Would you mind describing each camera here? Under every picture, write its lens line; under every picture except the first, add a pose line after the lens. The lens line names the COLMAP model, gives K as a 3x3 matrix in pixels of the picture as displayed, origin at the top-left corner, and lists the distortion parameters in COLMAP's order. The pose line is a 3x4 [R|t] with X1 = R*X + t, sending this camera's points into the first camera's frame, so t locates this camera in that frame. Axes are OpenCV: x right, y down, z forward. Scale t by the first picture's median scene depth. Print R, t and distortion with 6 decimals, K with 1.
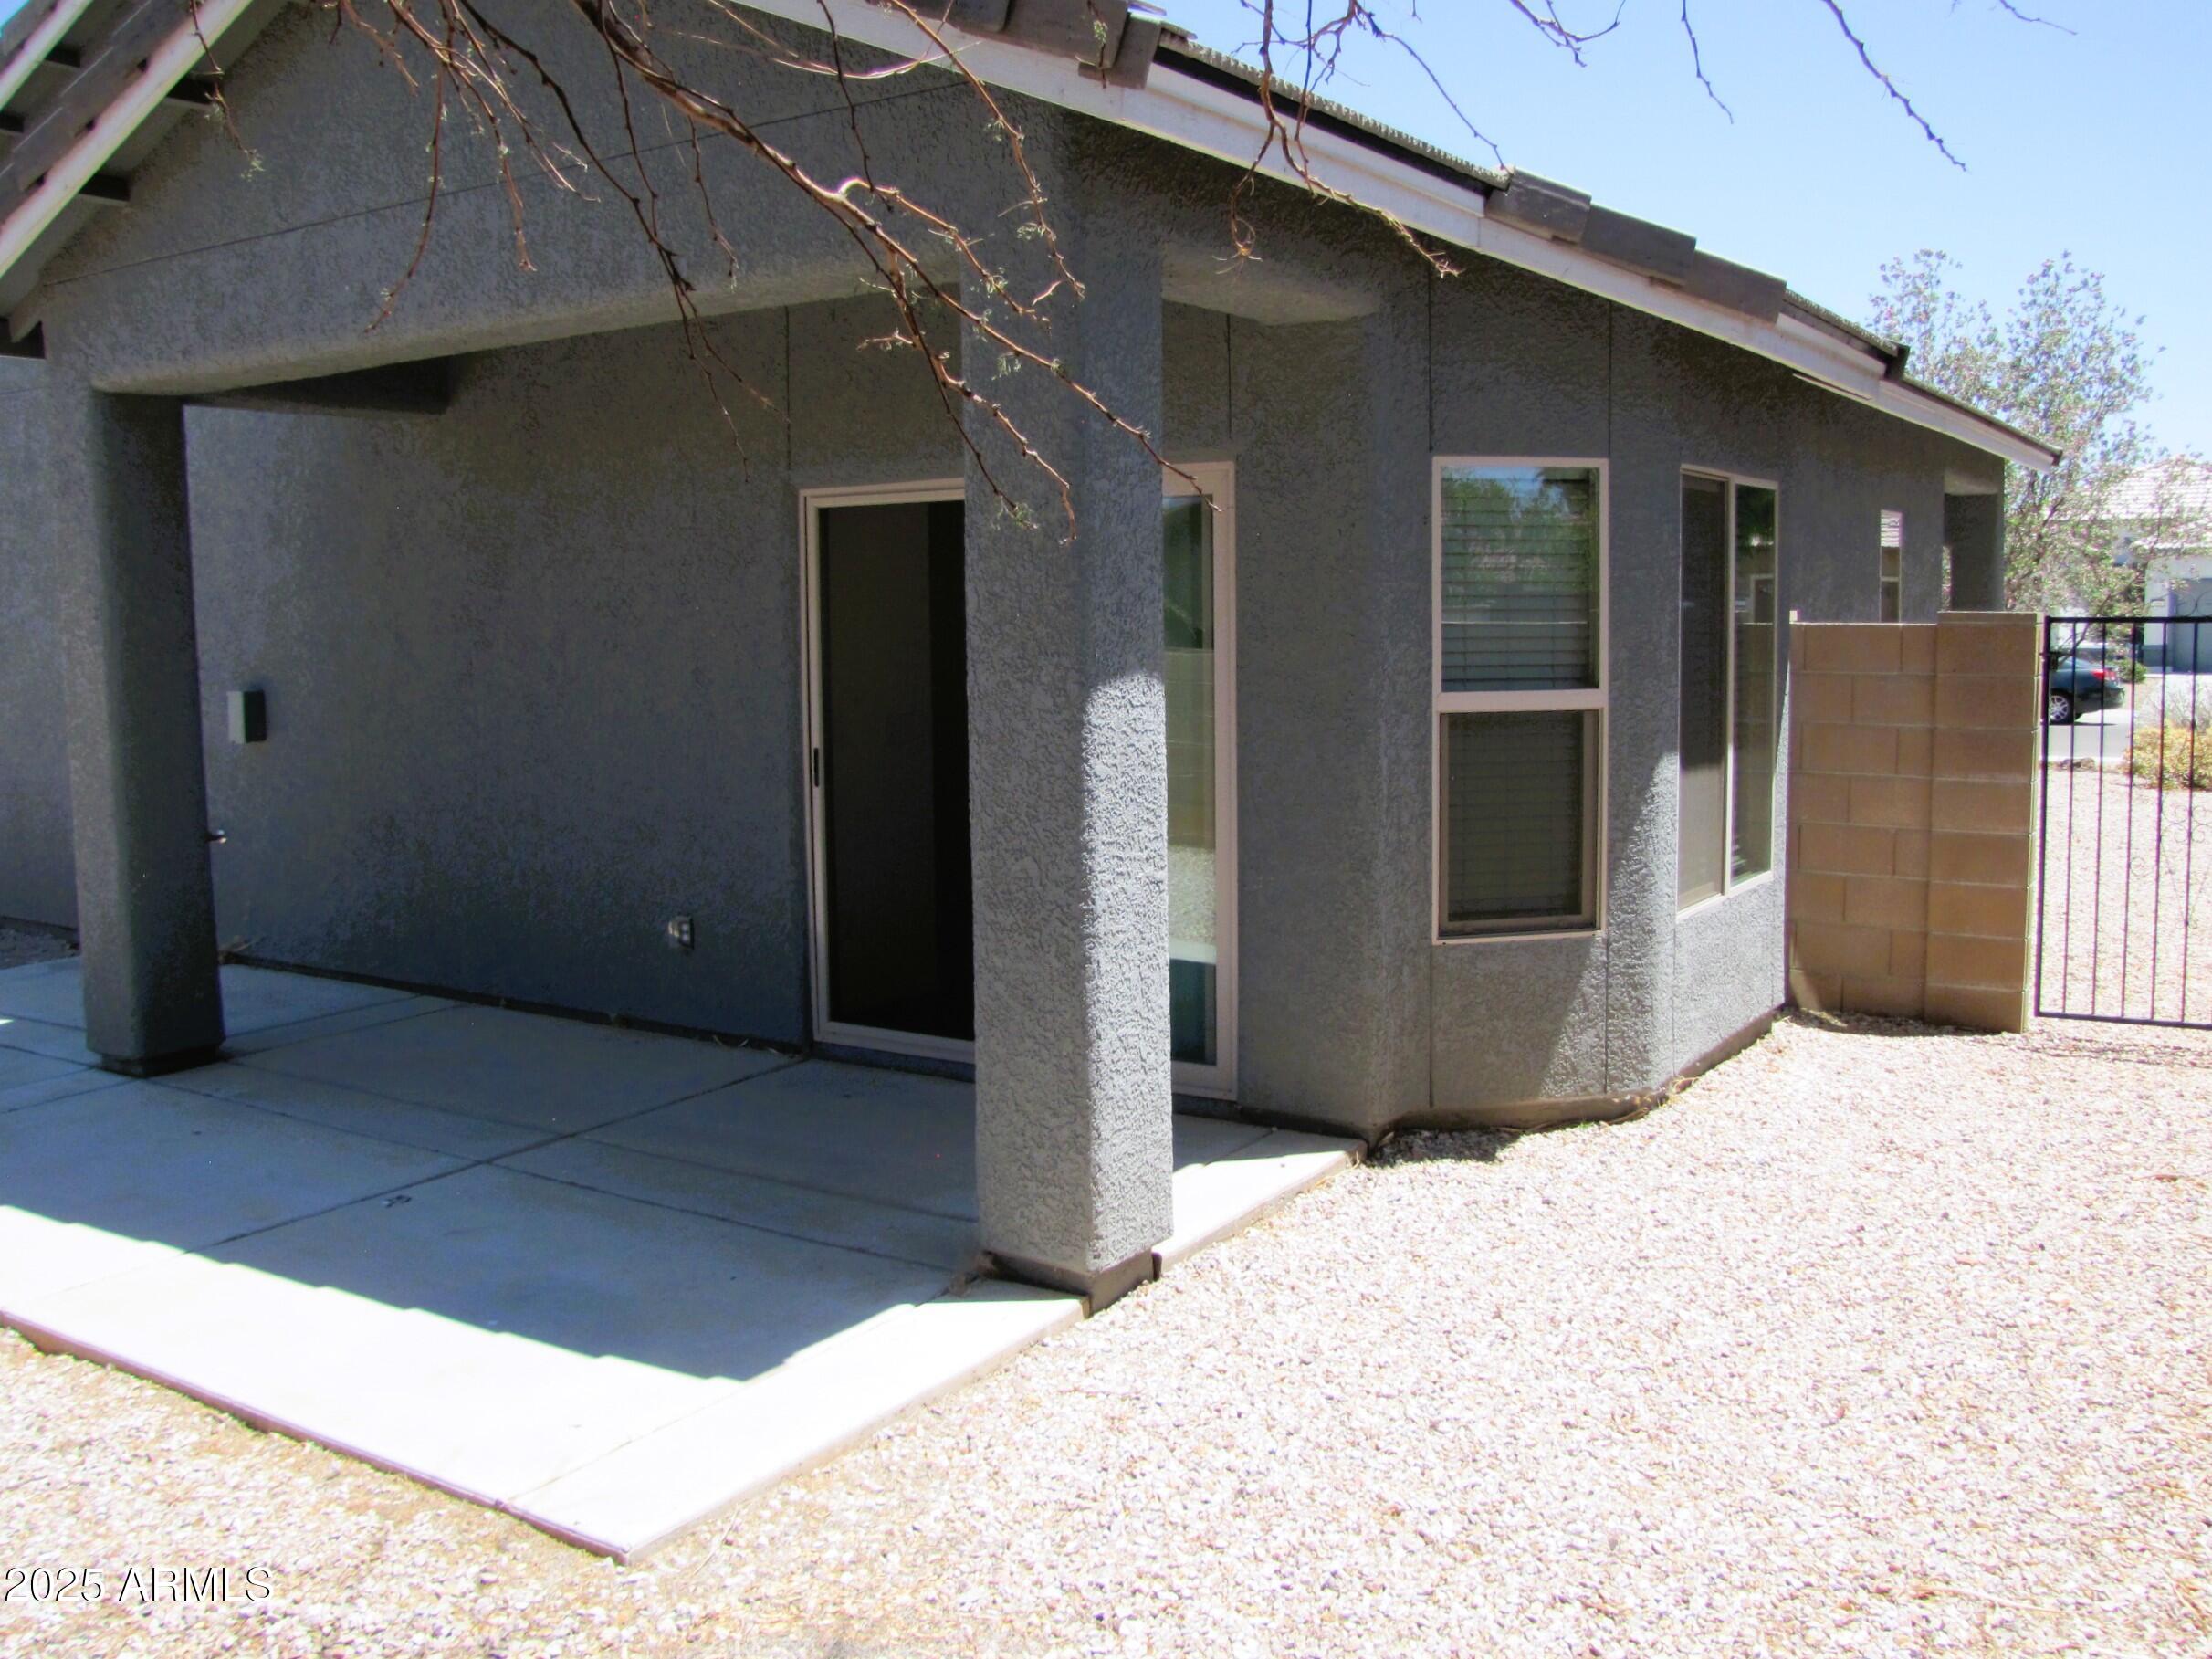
lens RADIAL K [[1918.4, 0, 1105.7], [0, 1918.4, 822.9], [0, 0, 1]] dist [-0.112374, 0.046243]
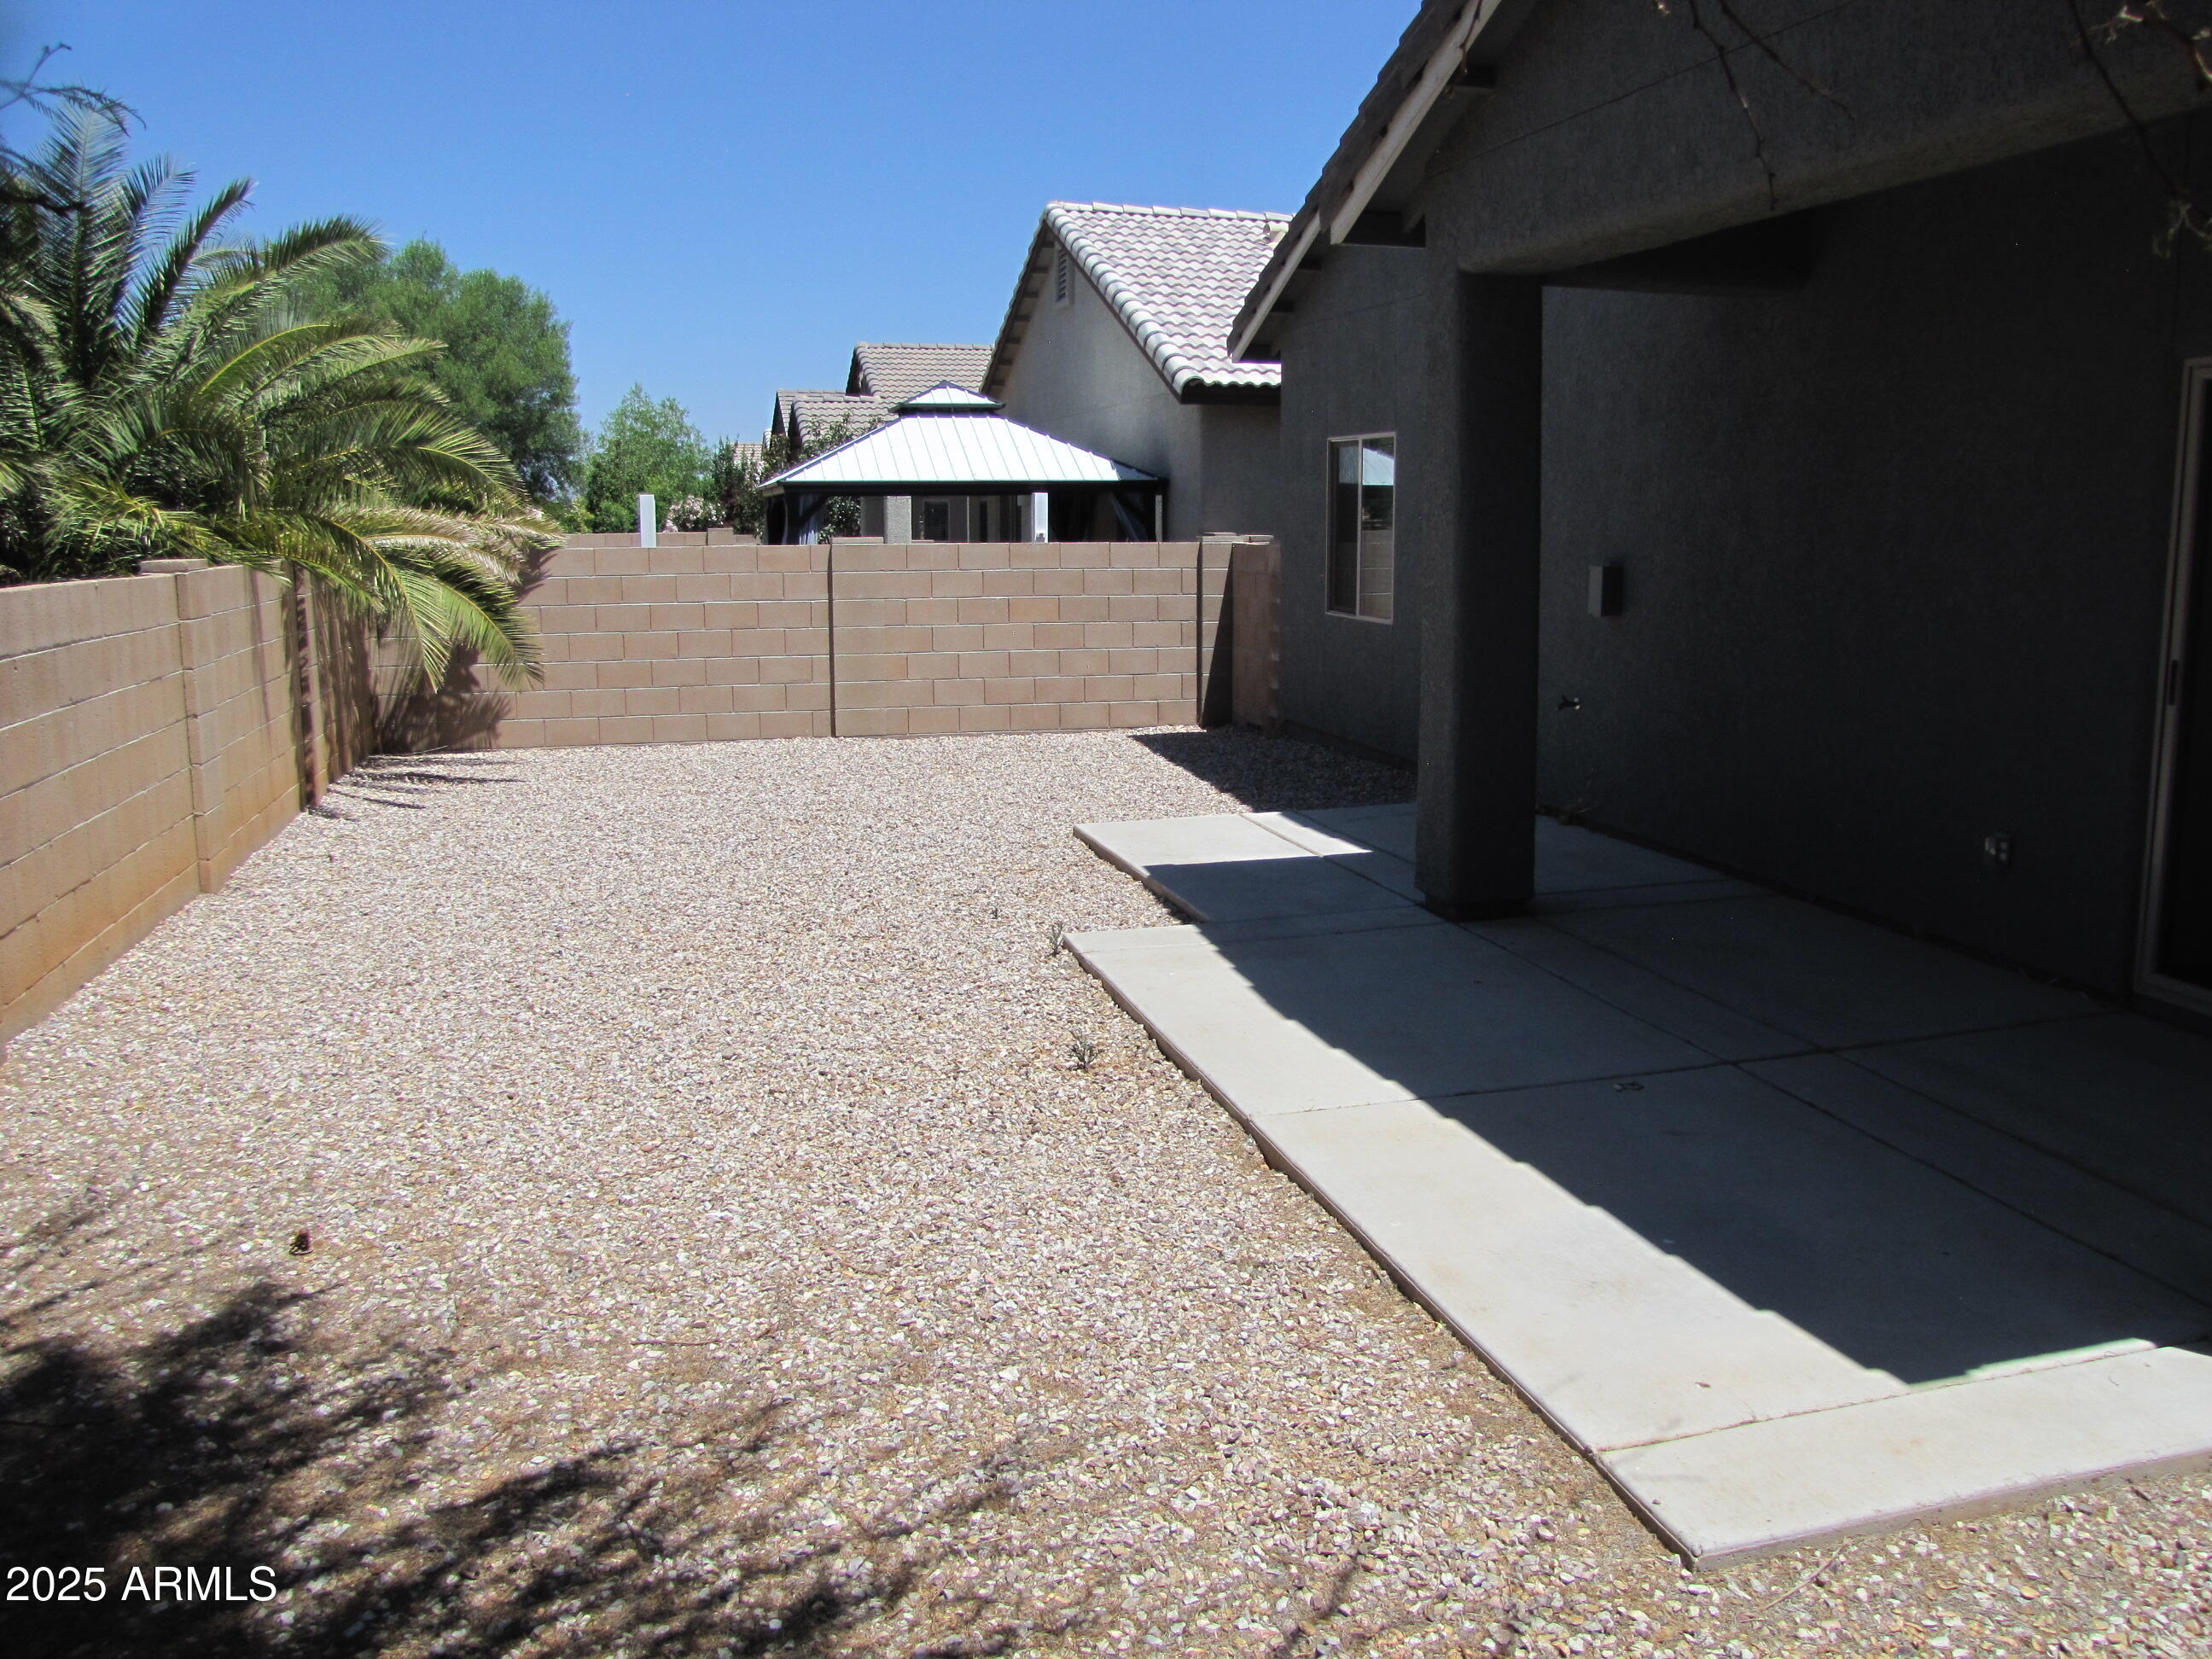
lens RADIAL K [[1862.0, 0, 1109.1], [0, 1862.0, 796.0], [0, 0, 1]] dist [-0.176222, 0.133354]
pose [[0.752140, 0.113419, -0.649169, 0.027874], [-0.082149, 0.993531, 0.078404, -0.002203], [0.653863, -0.005642, 0.756592, 0.149496]]
